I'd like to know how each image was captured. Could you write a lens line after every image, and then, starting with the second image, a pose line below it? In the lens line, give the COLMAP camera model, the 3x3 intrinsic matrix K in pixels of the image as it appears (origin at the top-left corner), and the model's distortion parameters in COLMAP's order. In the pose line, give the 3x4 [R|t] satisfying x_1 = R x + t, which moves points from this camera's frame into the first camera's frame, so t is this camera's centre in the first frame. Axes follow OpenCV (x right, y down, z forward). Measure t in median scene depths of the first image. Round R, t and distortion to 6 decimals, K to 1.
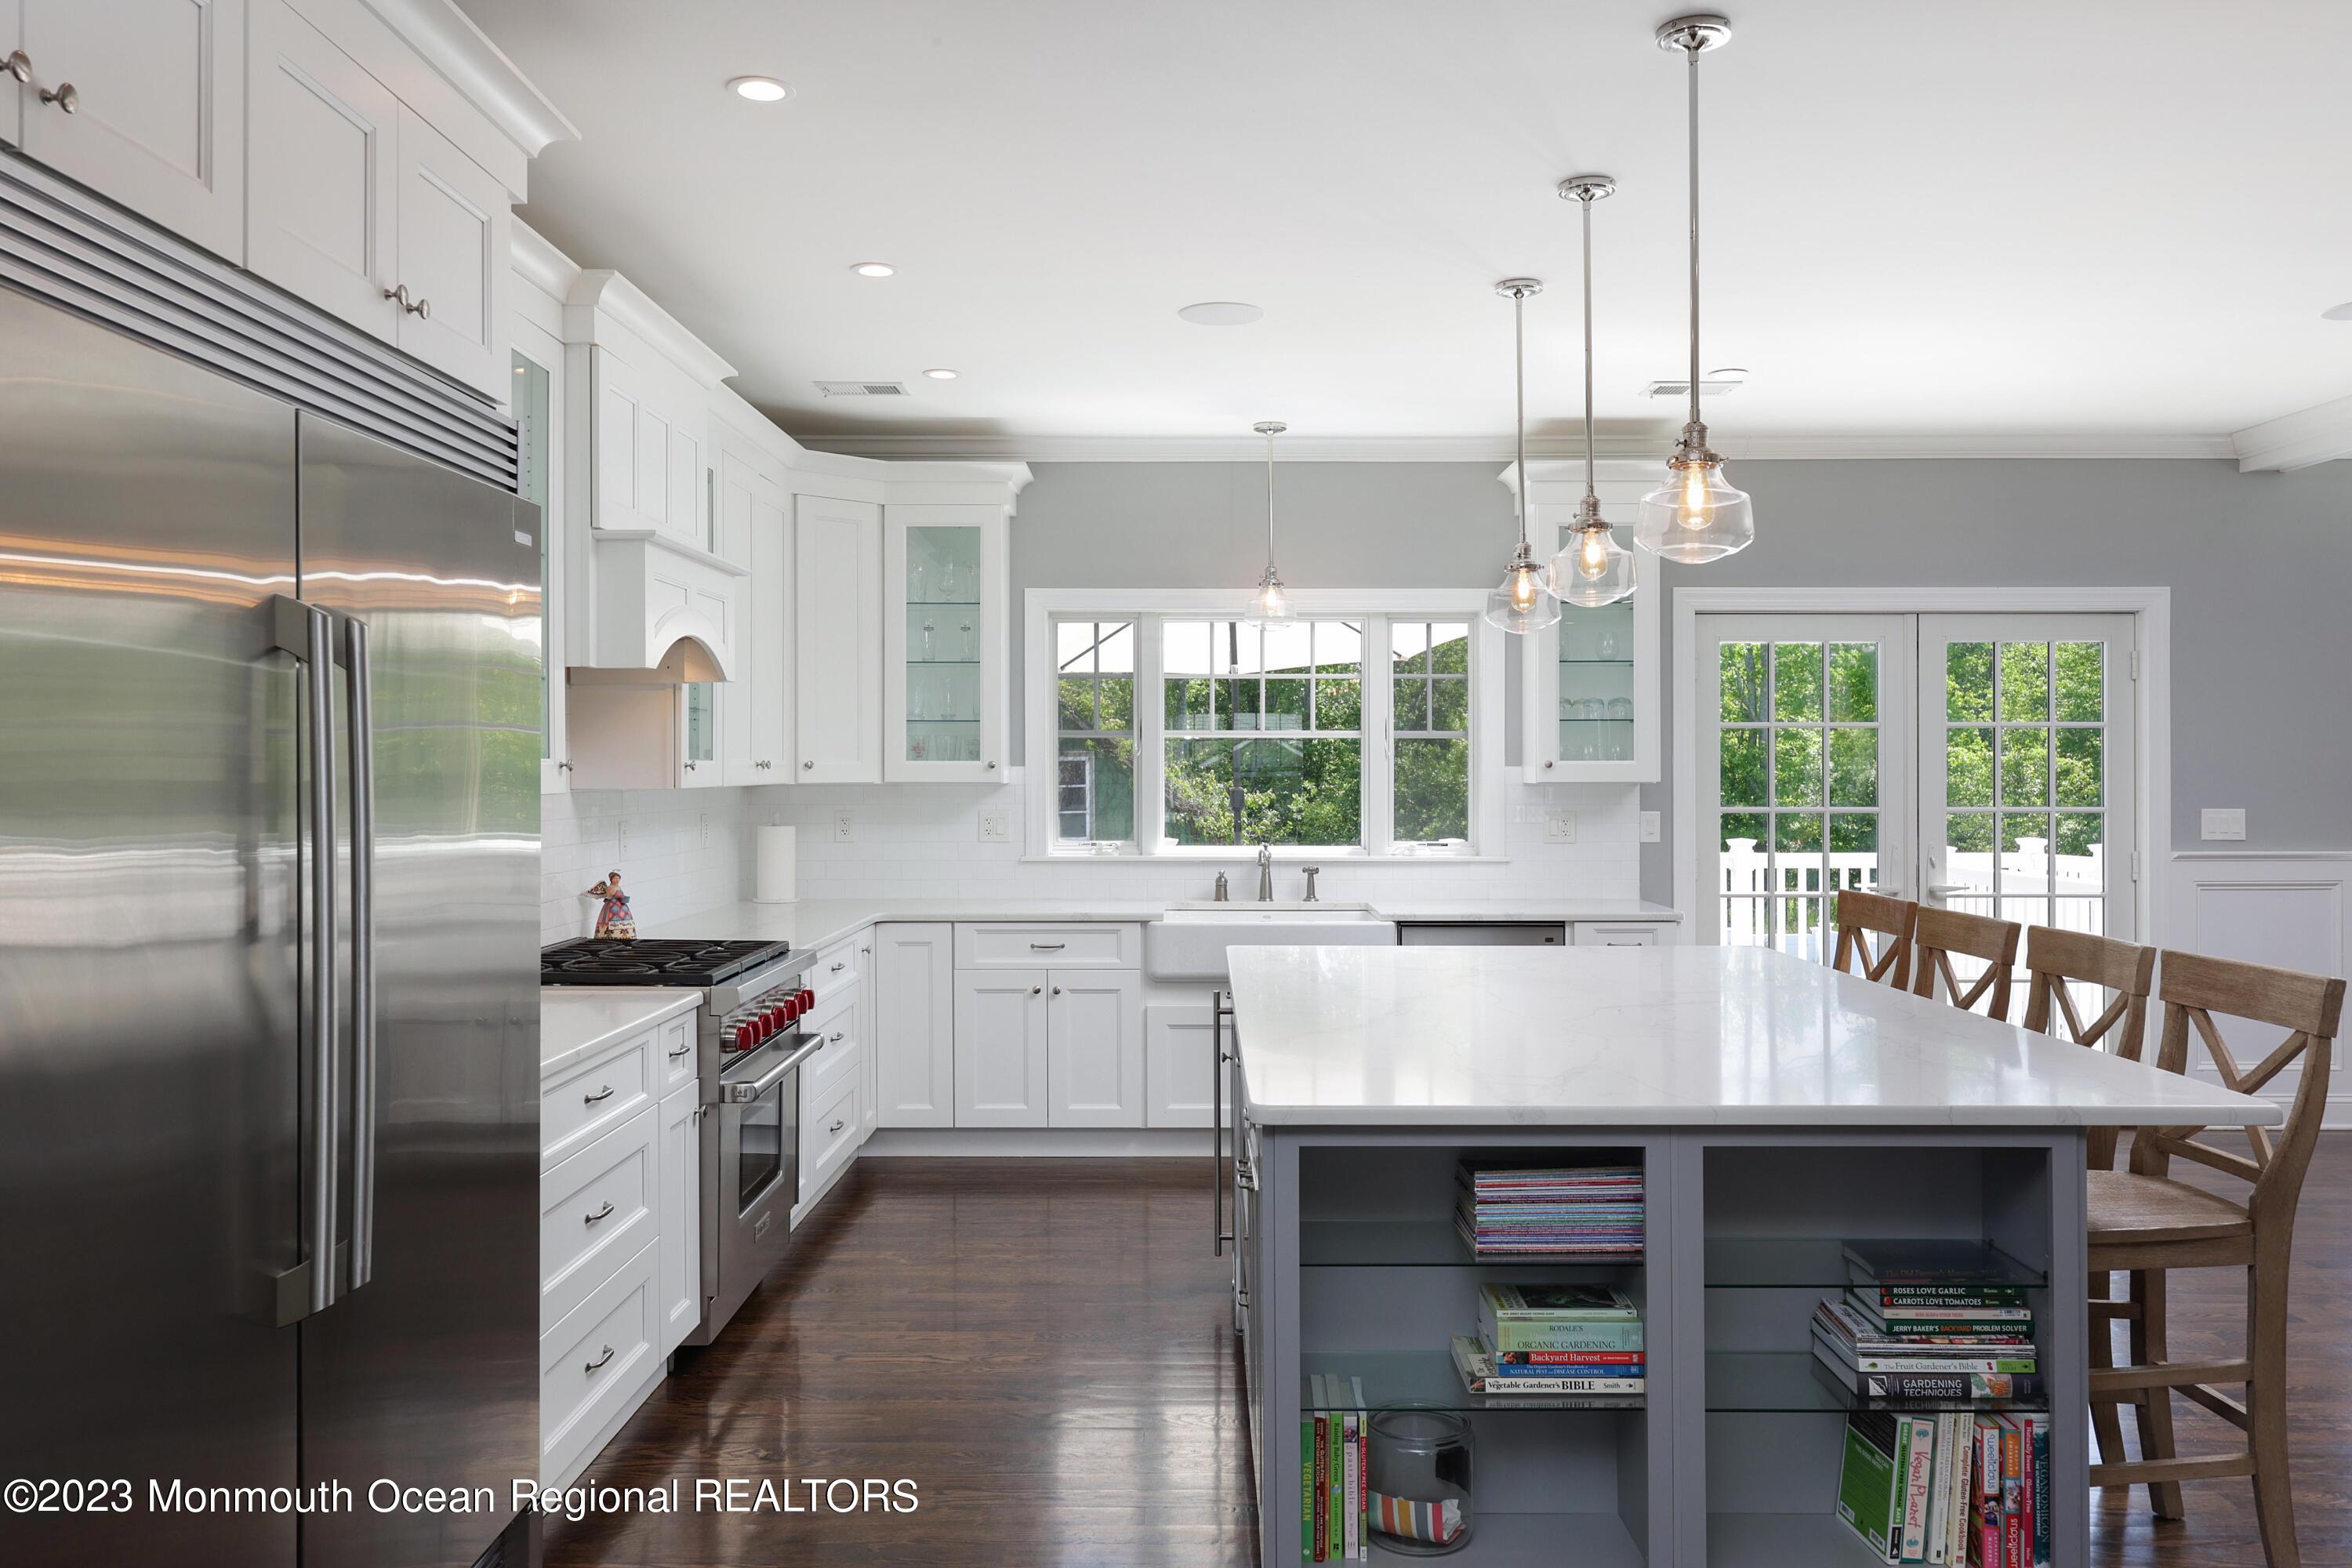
lens RADIAL K [[1808.8, 0, 1237.4], [0, 1808.8, 786.2], [0, 0, 1]] dist [0.004883, 0.002587]
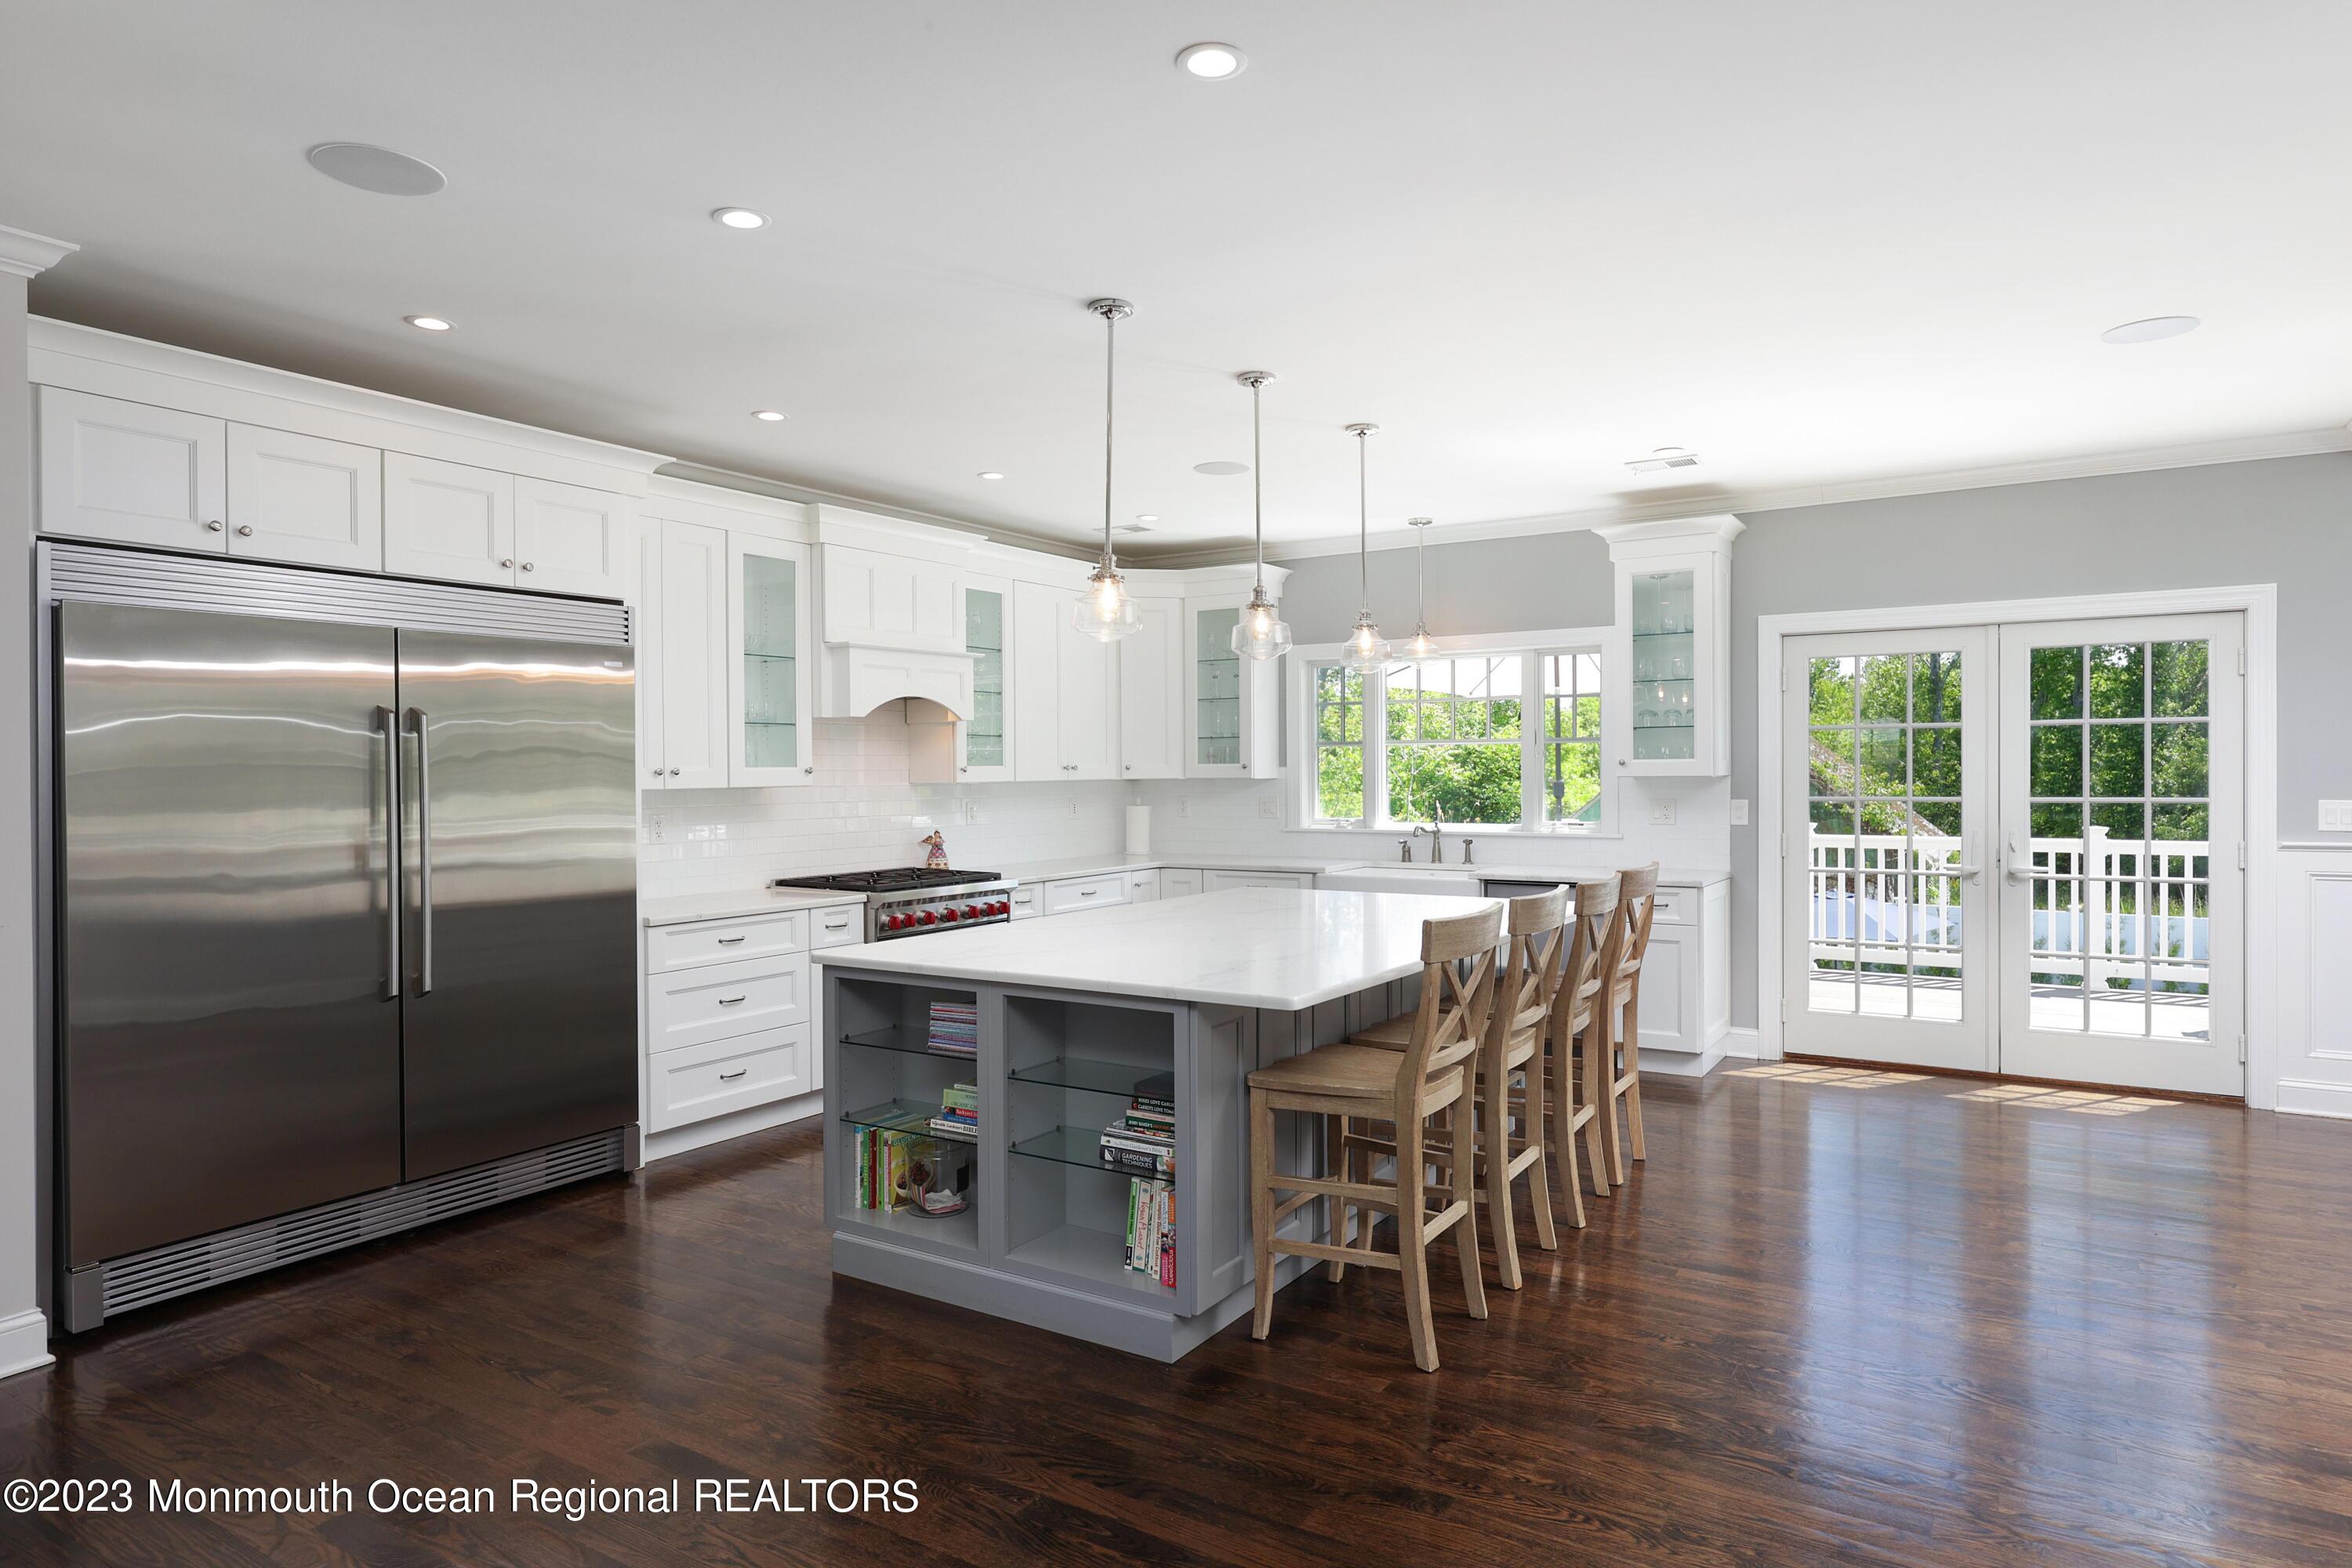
lens RADIAL K [[1397.8, 0, 1176.0], [0, 1397.8, 784.0], [0, 0, 1]] dist [-0.000906, -0.000684]
pose [[0.838776, -0.000696, -0.544476, 0.497406], [0.002594, 0.999993, 0.002718, -0.000175], [0.544471, -0.003692, 0.838772, -0.002459]]
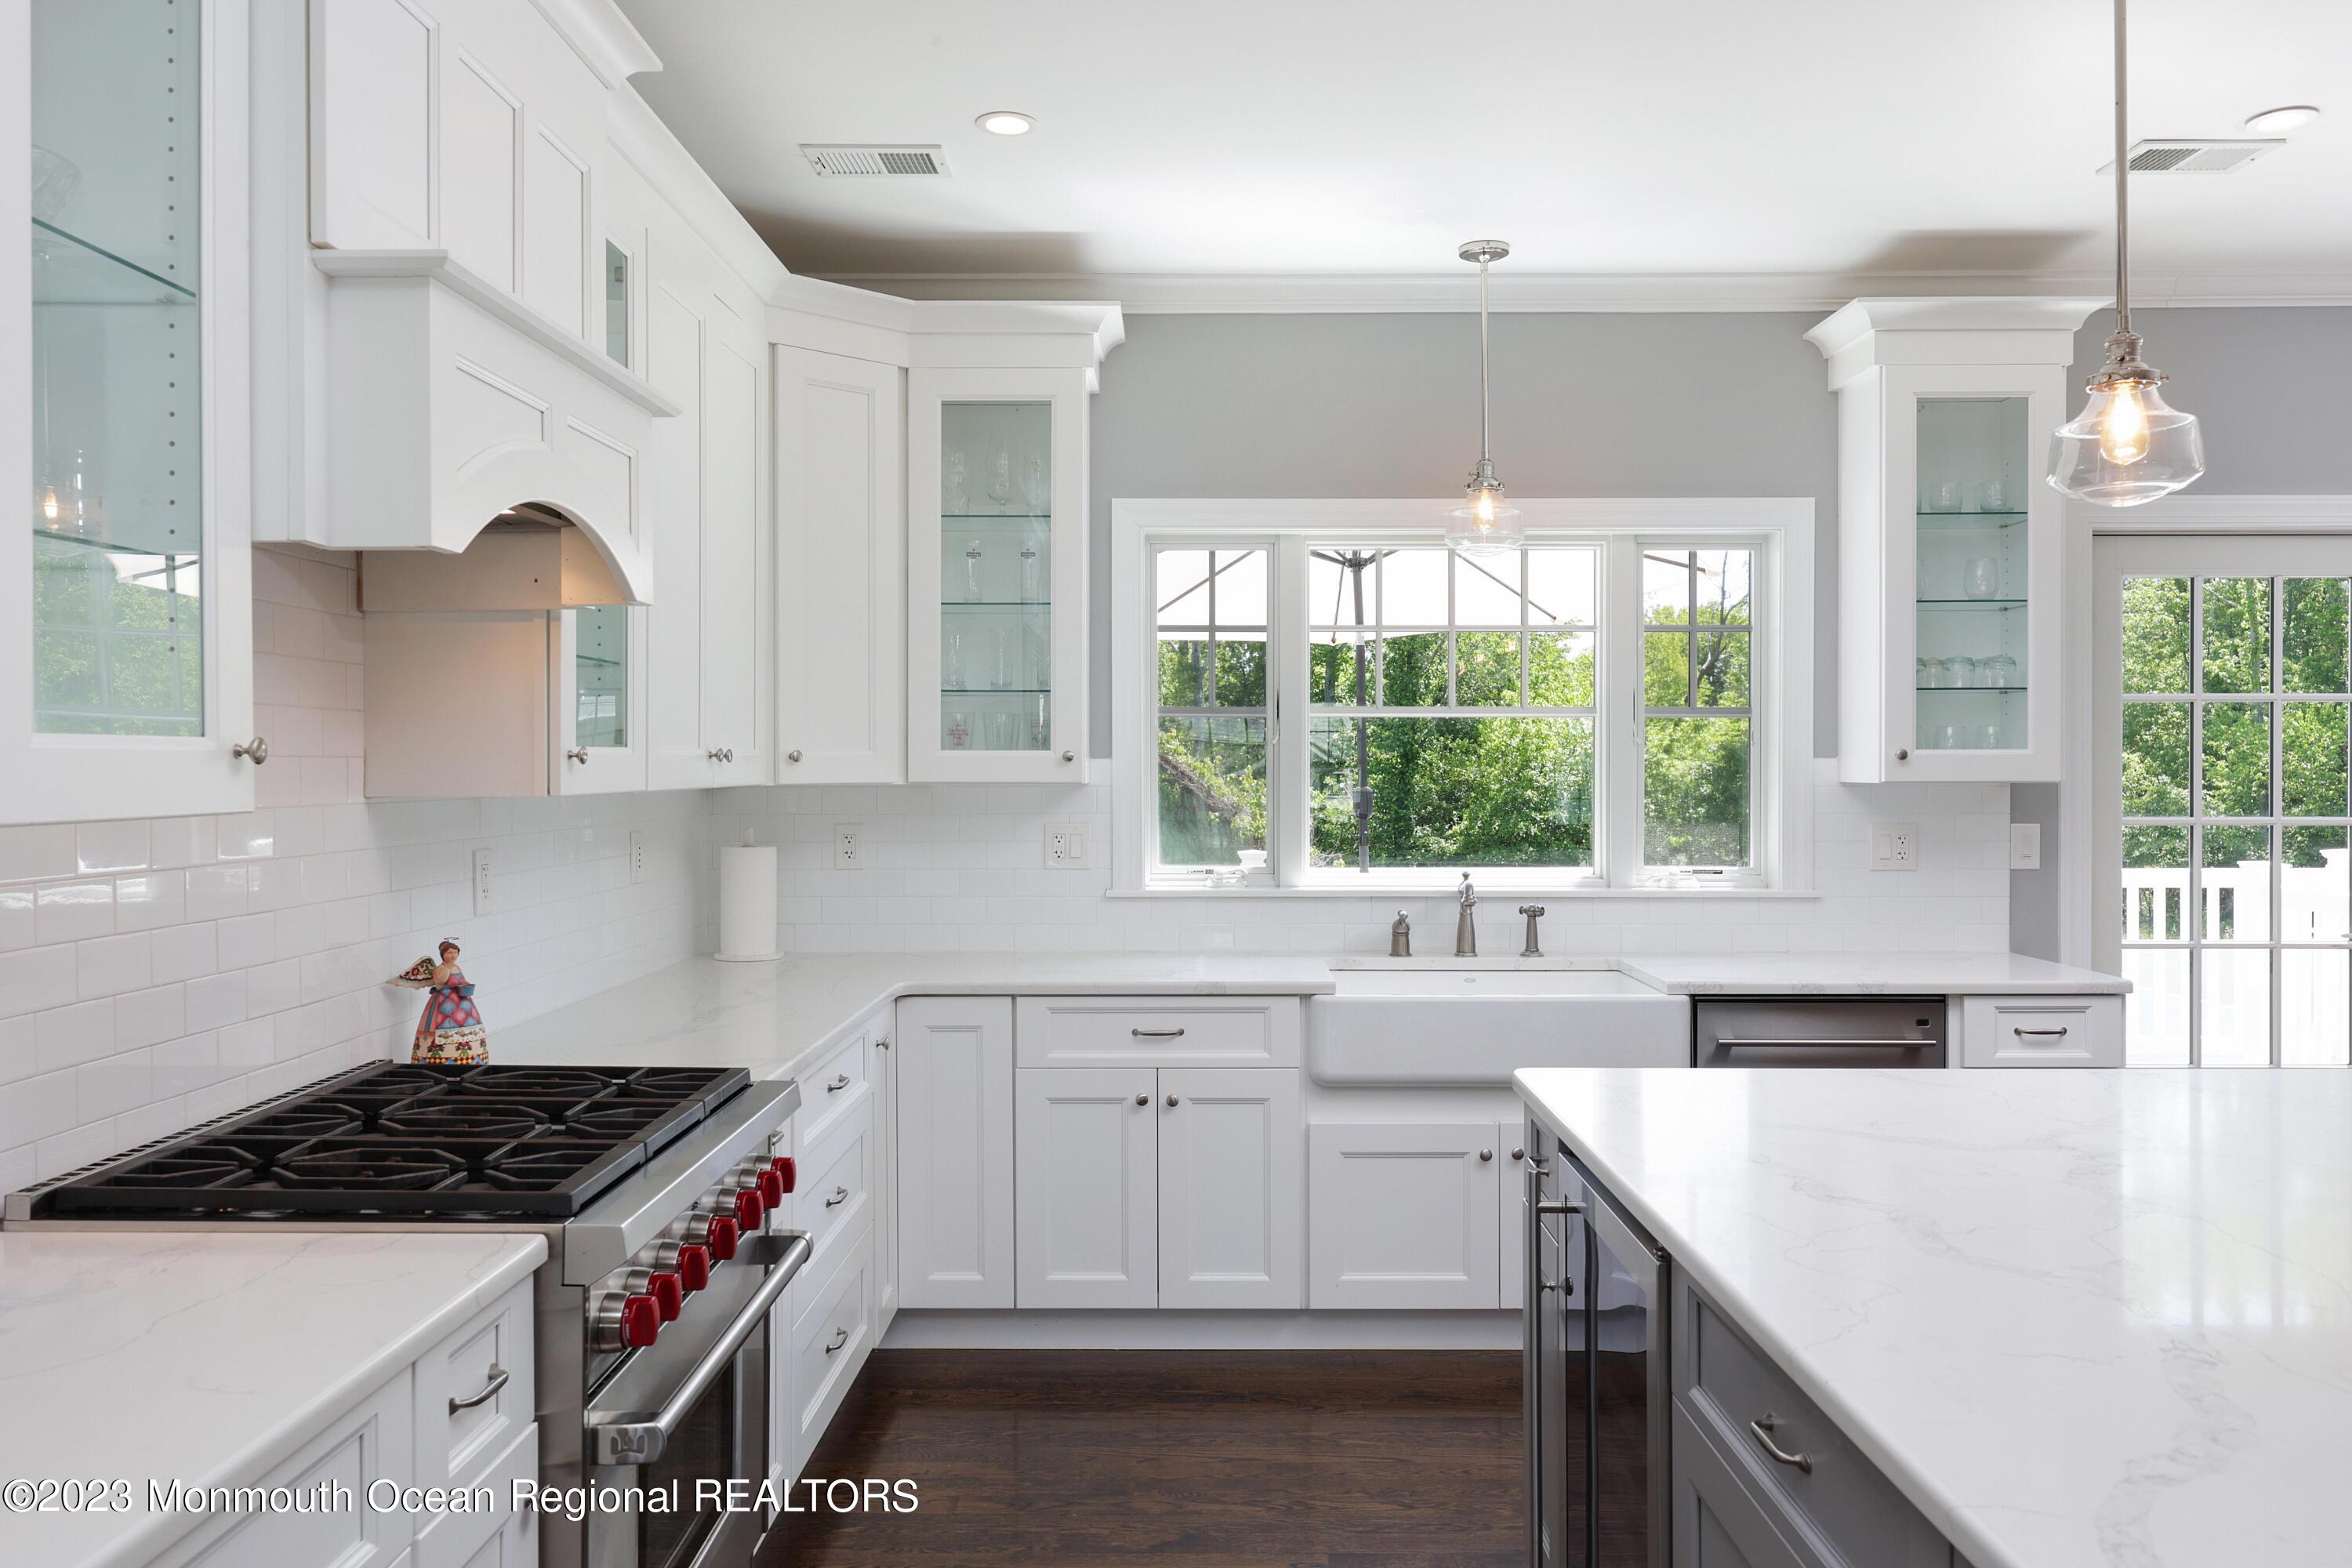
lens RADIAL K [[1814.8, 0, 1220.2], [0, 1814.8, 783.1], [0, 0, 1]] dist [0.008968, 0.001520]
pose [[0.999924, -0.000405, -0.012327, -0.079311], [0.000415, 1.000000, 0.000798, -0.002629], [0.012326, -0.000803, 0.999924, 0.365616]]
